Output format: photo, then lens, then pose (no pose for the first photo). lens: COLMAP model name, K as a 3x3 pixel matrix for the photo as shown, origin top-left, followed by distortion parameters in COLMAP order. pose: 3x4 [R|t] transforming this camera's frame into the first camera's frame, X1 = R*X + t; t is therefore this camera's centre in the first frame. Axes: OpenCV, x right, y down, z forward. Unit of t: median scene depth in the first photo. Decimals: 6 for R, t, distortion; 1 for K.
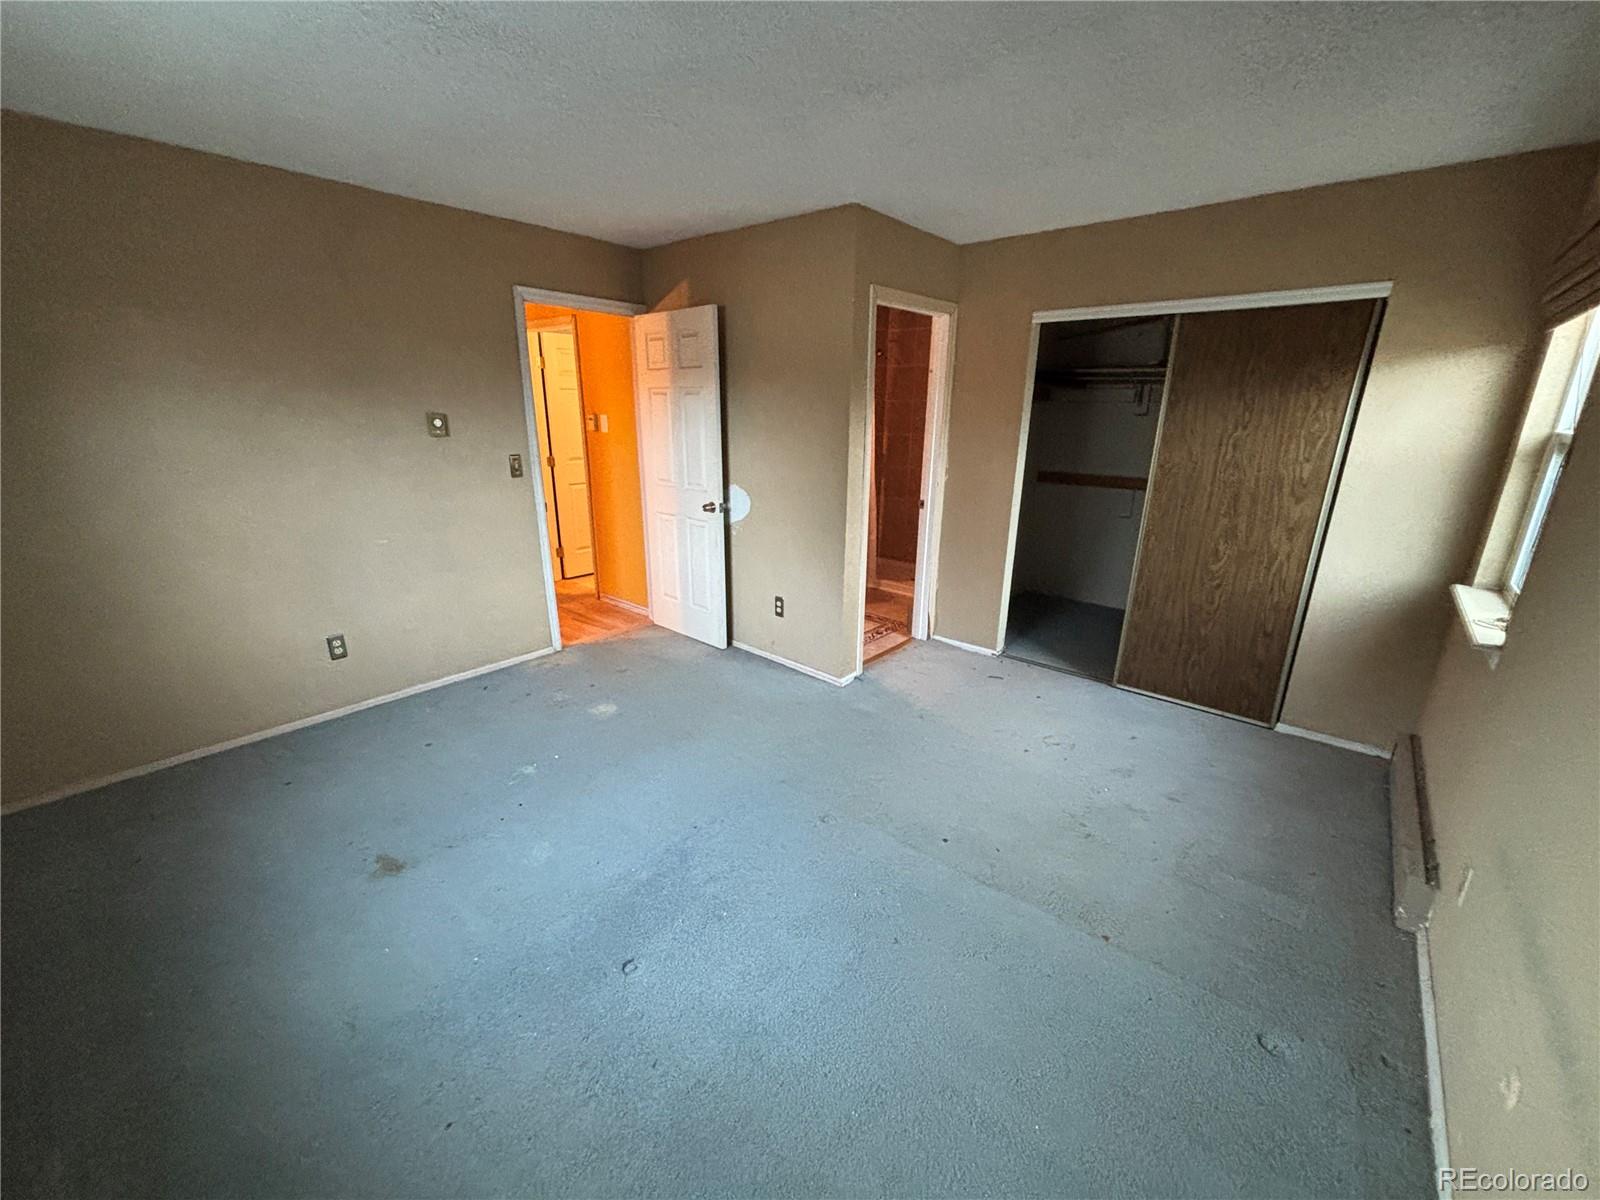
lens RADIAL K [[642.2, 0, 797.0], [0, 642.2, 602.3], [0, 0, 1]] dist [-0.002759, -0.000900]
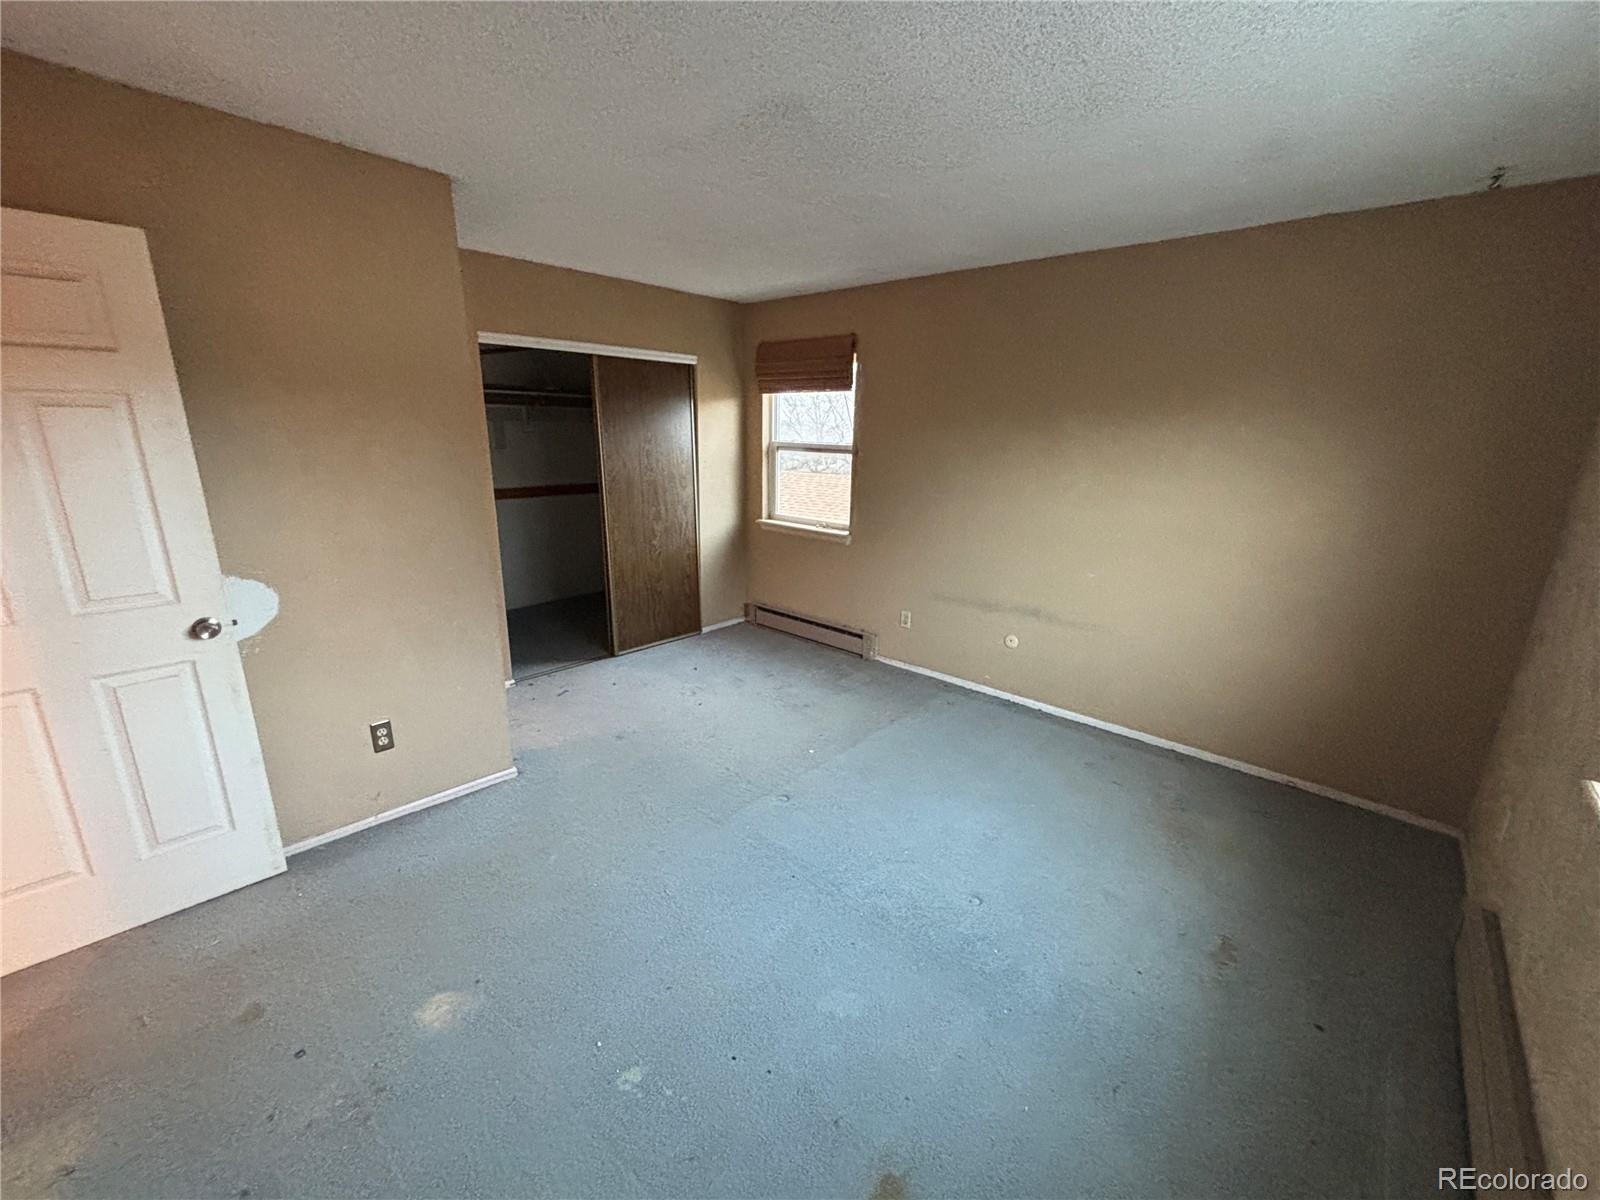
lens RADIAL K [[642.2, 0, 800.1], [0, 642.2, 604.2], [0, 0, 1]] dist [-0.002759, -0.000900]
pose [[0.019253, -0.274126, 0.961501, -0.679953], [0.274836, 0.926083, 0.258525, -0.189291], [-0.961298, 0.259278, 0.093169, 0.556161]]
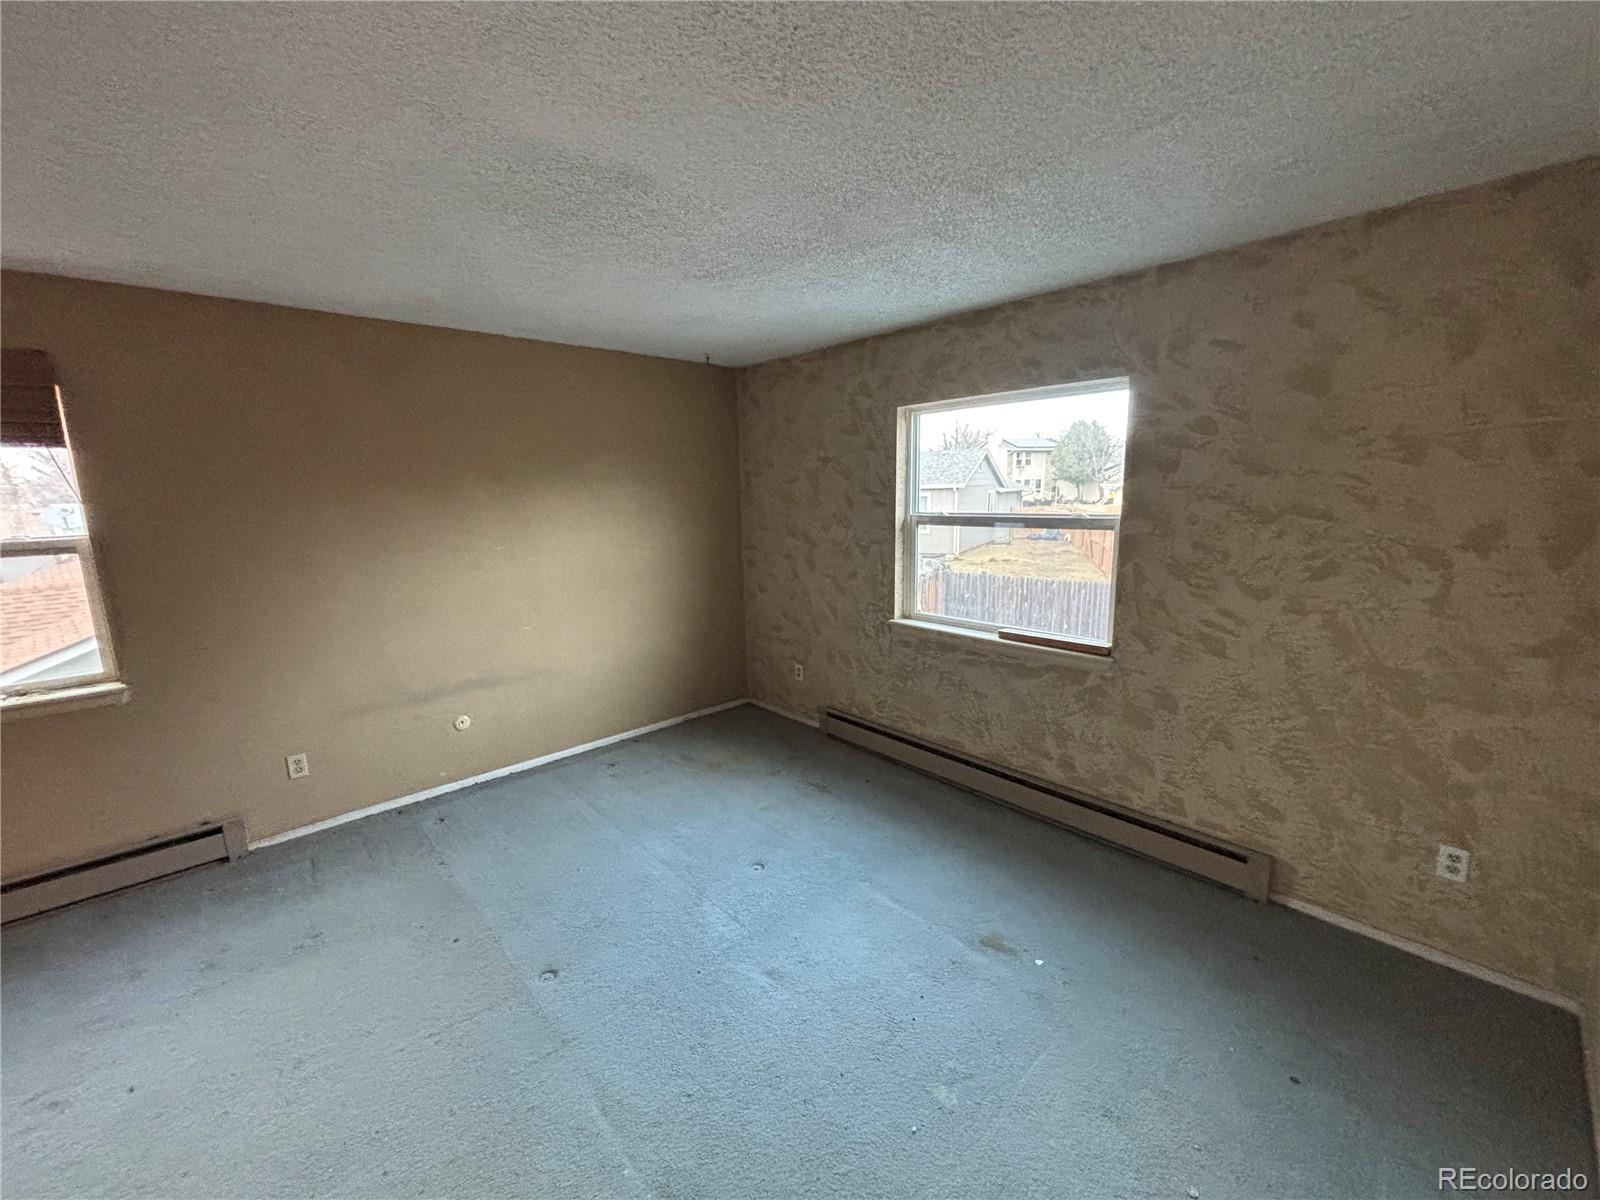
lens RADIAL K [[642.2, 0, 800.4], [0, 642.2, 592.6], [0, 0, 1]] dist [-0.002759, -0.000900]
pose [[-0.993434, -0.007207, 0.114178, -0.273220], [0.044587, 0.894710, 0.444416, -0.357260], [-0.105360, 0.446589, -0.888514, 1.084312]]
